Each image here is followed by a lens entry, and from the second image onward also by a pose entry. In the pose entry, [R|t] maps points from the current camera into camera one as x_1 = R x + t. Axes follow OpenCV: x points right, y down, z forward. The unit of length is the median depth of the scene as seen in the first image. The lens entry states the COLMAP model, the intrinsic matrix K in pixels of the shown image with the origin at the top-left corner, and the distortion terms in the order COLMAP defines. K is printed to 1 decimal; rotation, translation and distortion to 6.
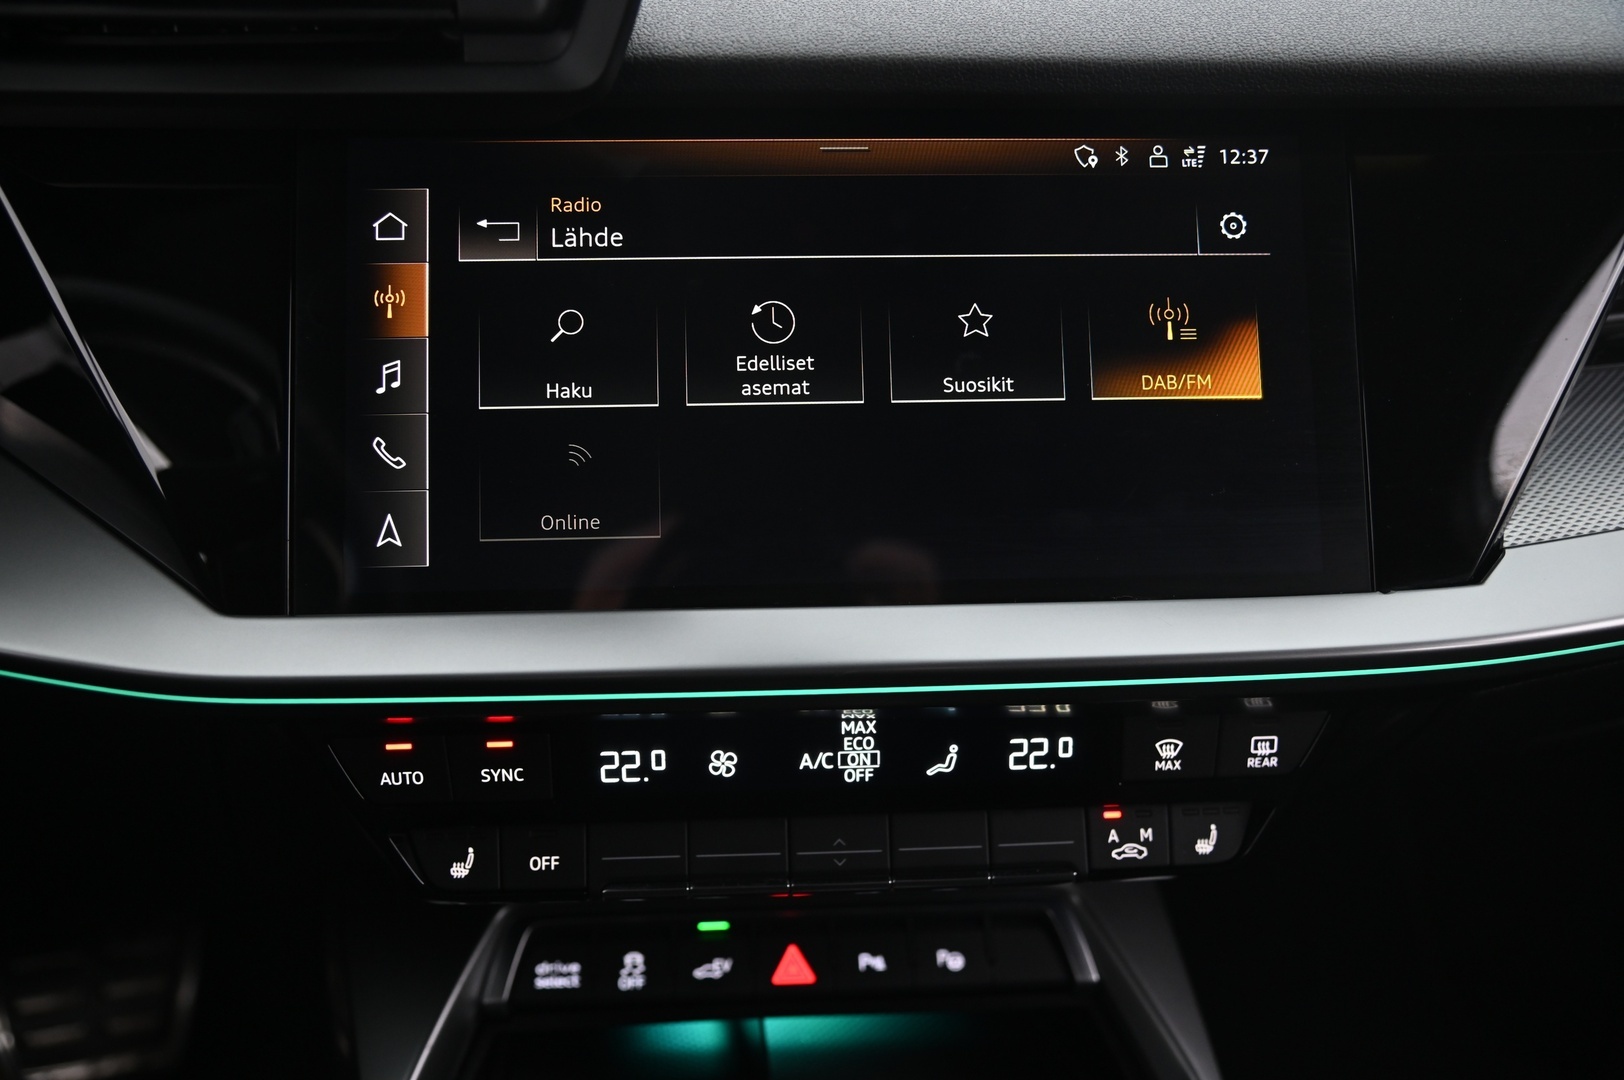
lens RADIAL K [[1394.1, 0, 812.0], [0, 1394.1, 540.0], [0, 0, 1]] dist [-0.056792, -0.000992]
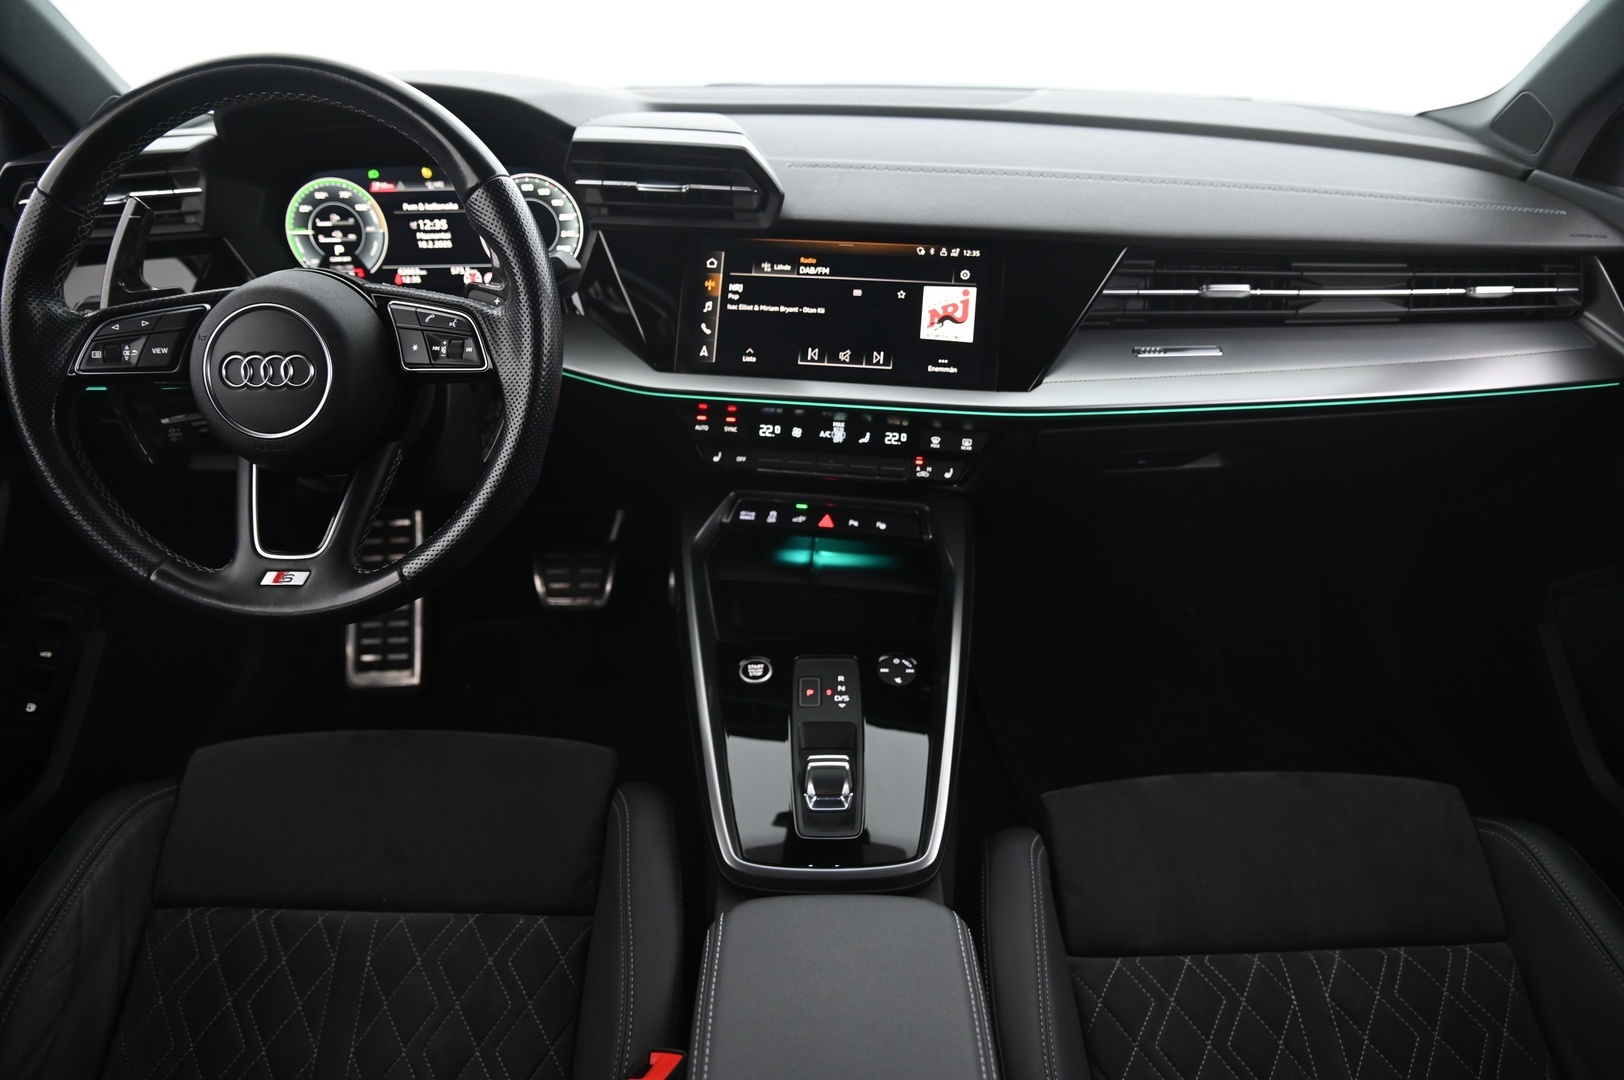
lens RADIAL K [[1086.9, 0, 812.0], [0, 1086.9, 540.0], [0, 0, 1]] dist [-0.134038, 0.075207]
pose [[0.973692, 0.101628, -0.203950, 0.507689], [-0.088404, 0.993409, 0.072962, 0.220295], [0.210021, -0.053013, 0.976259, -1.464076]]
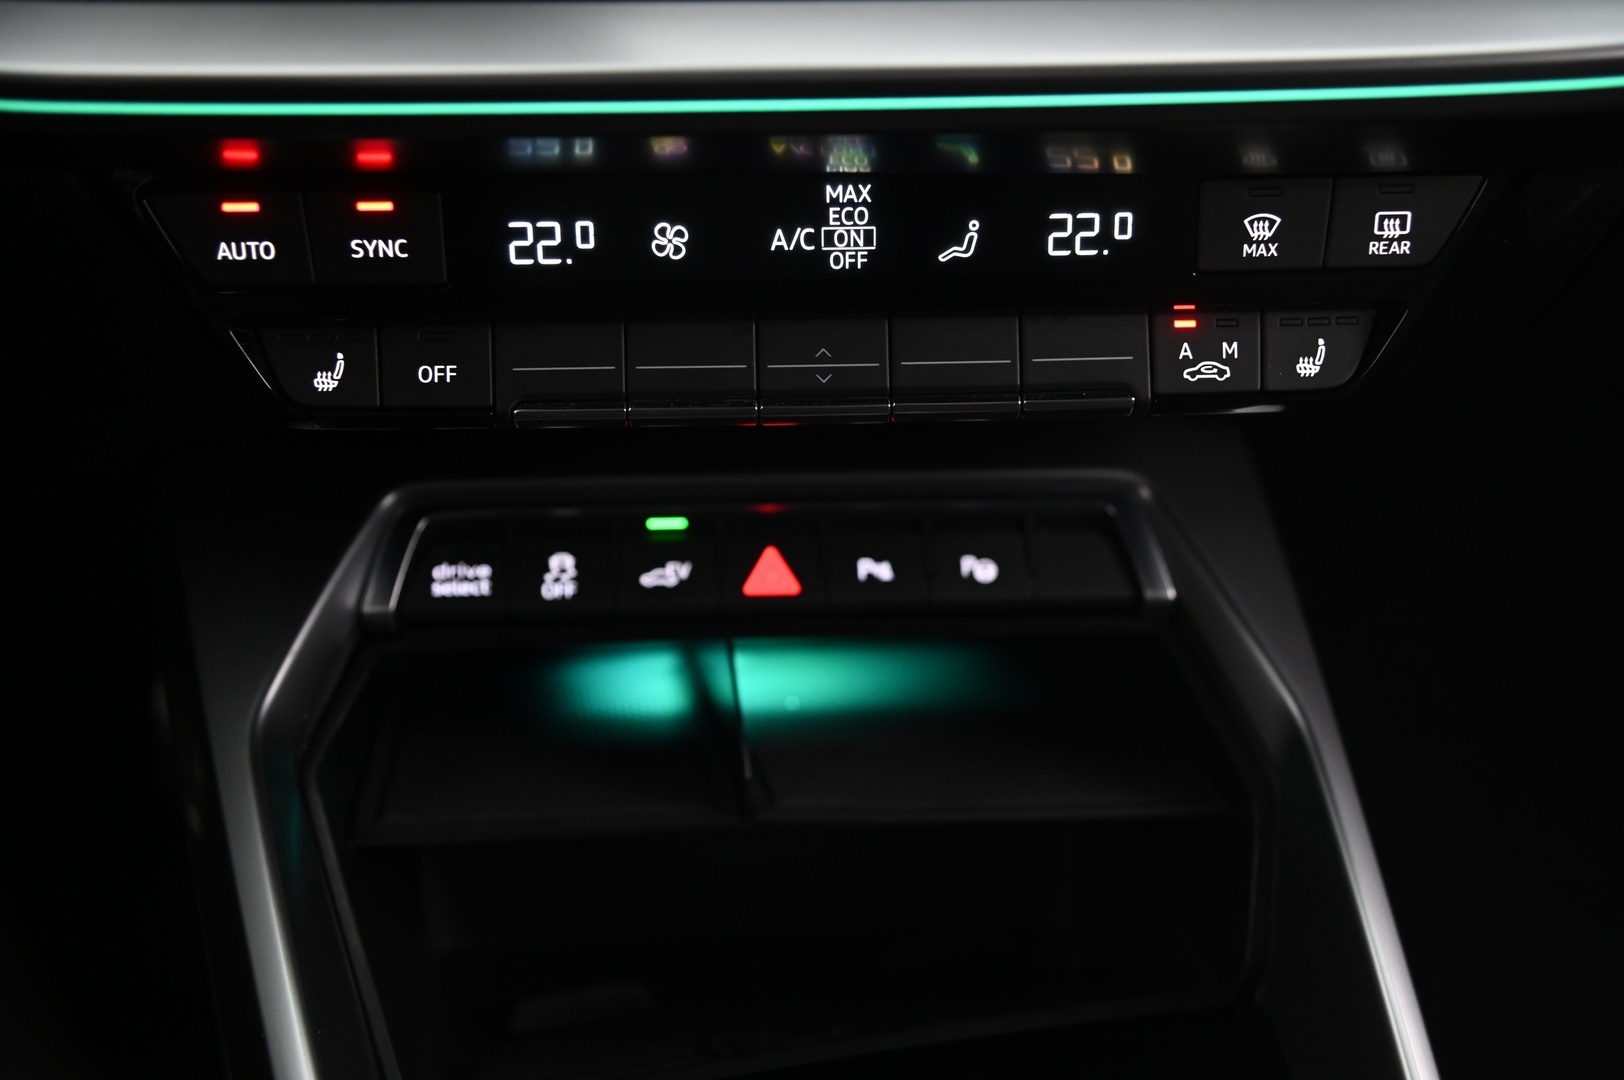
lens RADIAL K [[2008.3, 0, 812.0], [0, 2008.3, 540.0], [0, 0, 1]] dist [0.064909, 0.003108]
pose [[0.999768, 0.007892, -0.020060, 0.036889], [-0.005482, 0.993059, 0.117488, 0.191796], [0.020848, -0.117351, 0.992872, -0.110300]]
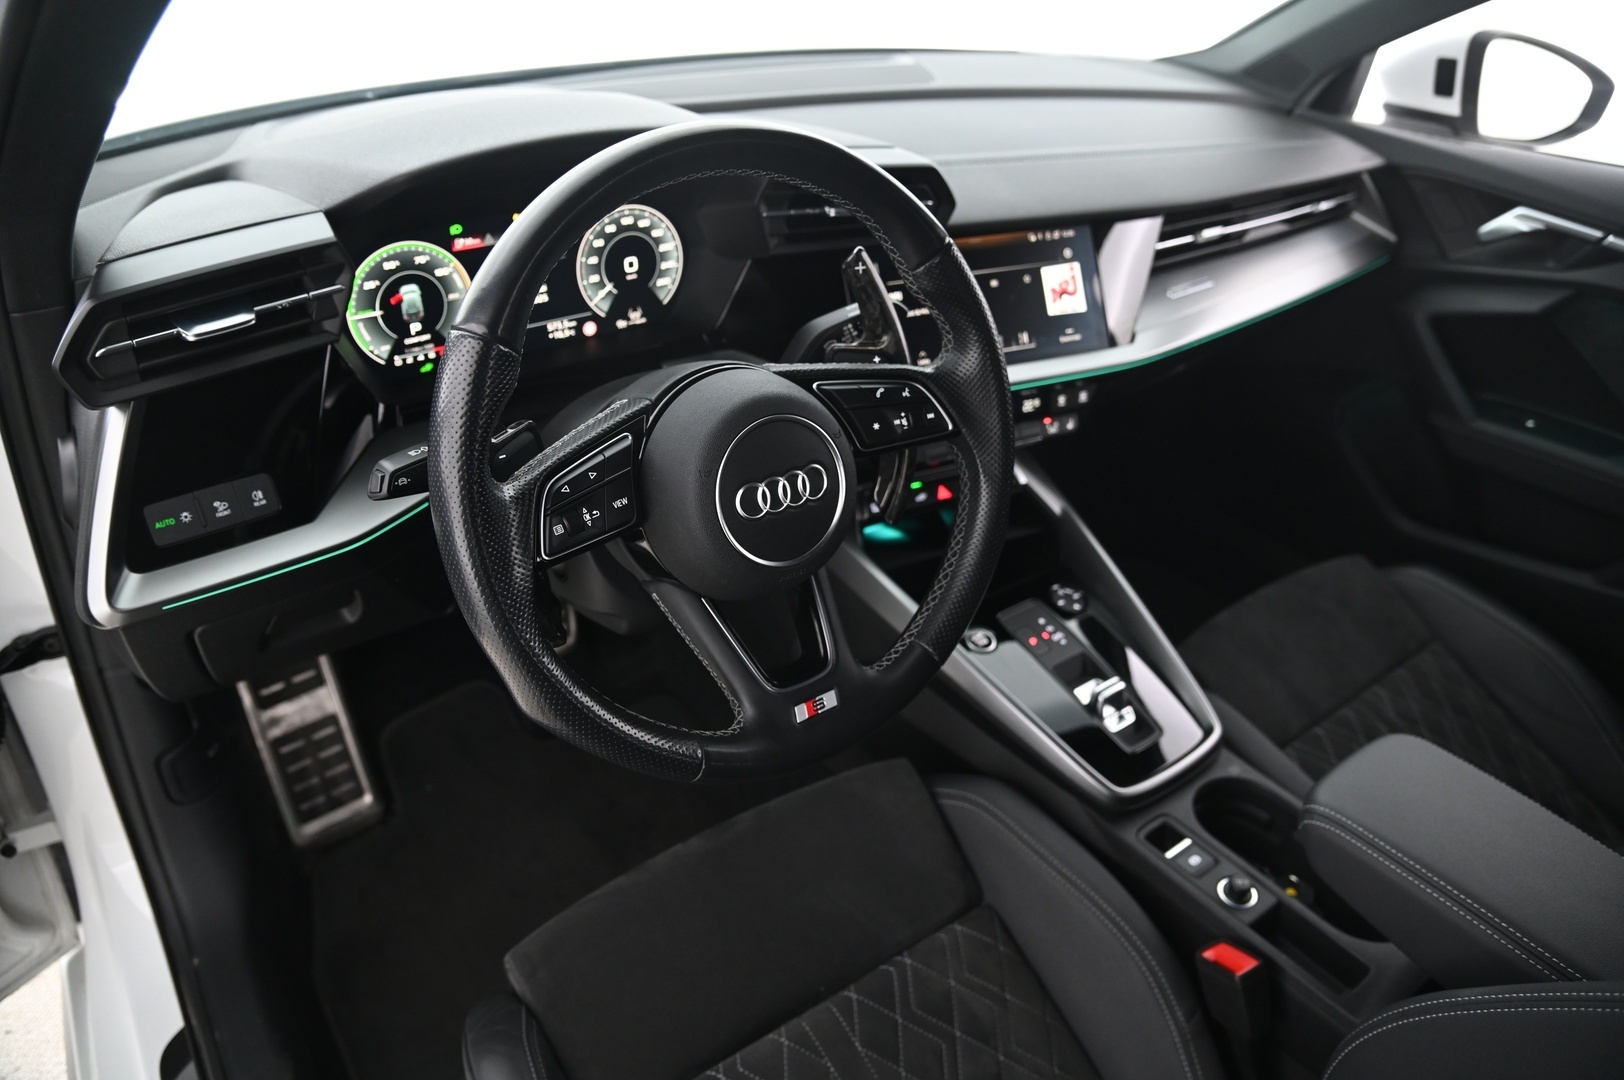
lens RADIAL K [[1086.9, 0, 812.0], [0, 1086.9, 540.0], [0, 0, 1]] dist [-0.134038, 0.075207]
pose [[0.925818, -0.181663, 0.331450, -1.345438], [0.128766, 0.976059, 0.175292, -0.067151], [-0.355359, -0.119609, 0.927046, -1.419741]]
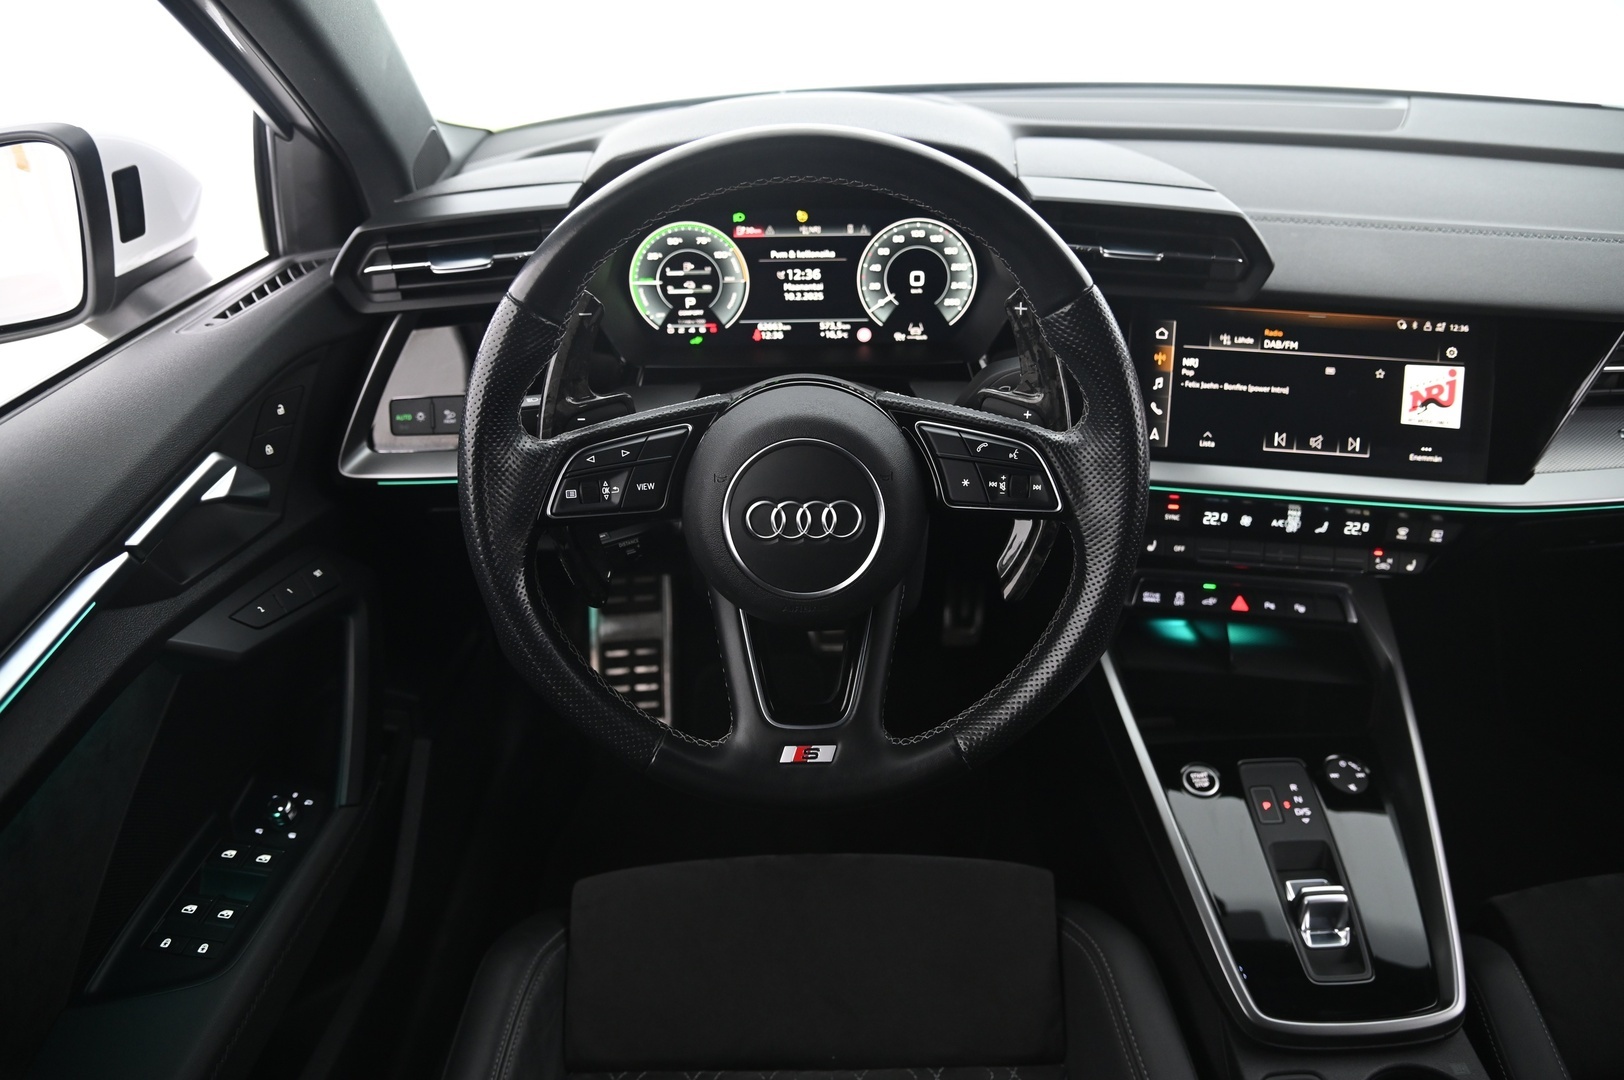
lens RADIAL K [[1086.9, 0, 812.0], [0, 1086.9, 540.0], [0, 0, 1]] dist [-0.134038, 0.075207]
pose [[0.973337, 0.100696, -0.206094, -0.485039], [-0.073104, 0.987816, 0.137384, -0.041221], [0.217417, -0.118655, 0.968840, -1.375627]]
